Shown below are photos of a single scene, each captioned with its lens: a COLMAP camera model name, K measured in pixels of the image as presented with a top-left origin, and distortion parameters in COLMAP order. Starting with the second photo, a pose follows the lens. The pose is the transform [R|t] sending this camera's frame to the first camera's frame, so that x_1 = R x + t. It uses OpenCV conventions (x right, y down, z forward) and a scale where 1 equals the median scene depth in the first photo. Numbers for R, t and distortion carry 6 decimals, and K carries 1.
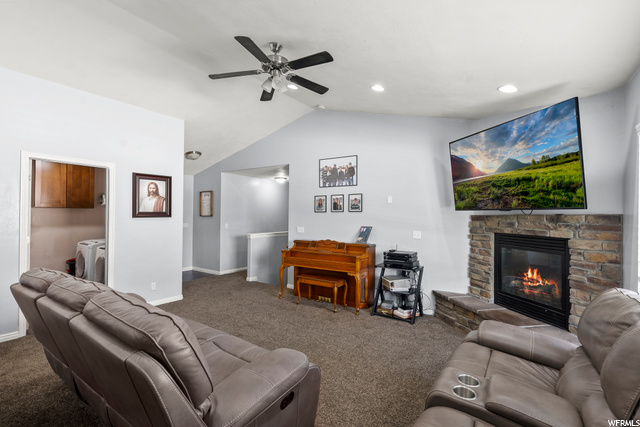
lens RADIAL K [[291.1, 0, 322.2], [0, 291.1, 212.5], [0, 0, 1]] dist [-0.010824, 0.002100]
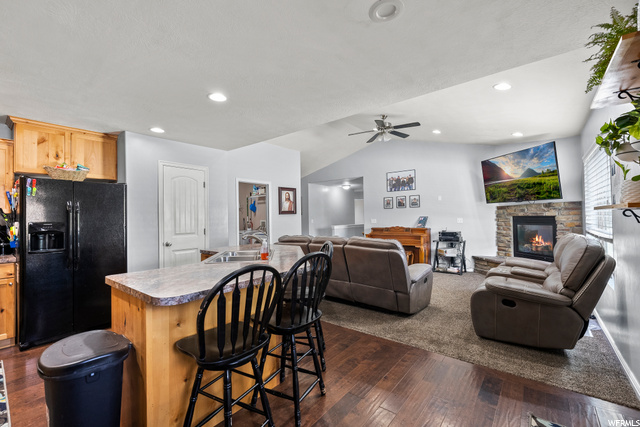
lens RADIAL K [[275.4, 0, 321.6], [0, 275.4, 212.8], [0, 0, 1]] dist [0.001244, 0.000229]
pose [[0.996507, -0.028944, -0.078338, -0.294487], [0.028400, 0.999564, -0.008045, 0.027422], [0.078537, 0.005792, 0.996894, -0.522696]]
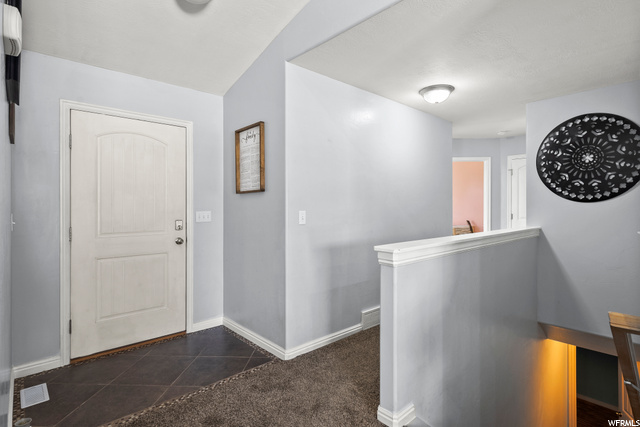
lens RADIAL K [[329.8, 0, 320.3], [0, 329.8, 210.0], [0, 0, 1]] dist [-0.005020, 0.000357]
pose [[0.970484, -0.007239, -0.241056, -0.348975], [0.011321, 0.999815, 0.015555, 0.050762], [0.240899, -0.017825, 0.970386, 1.020891]]
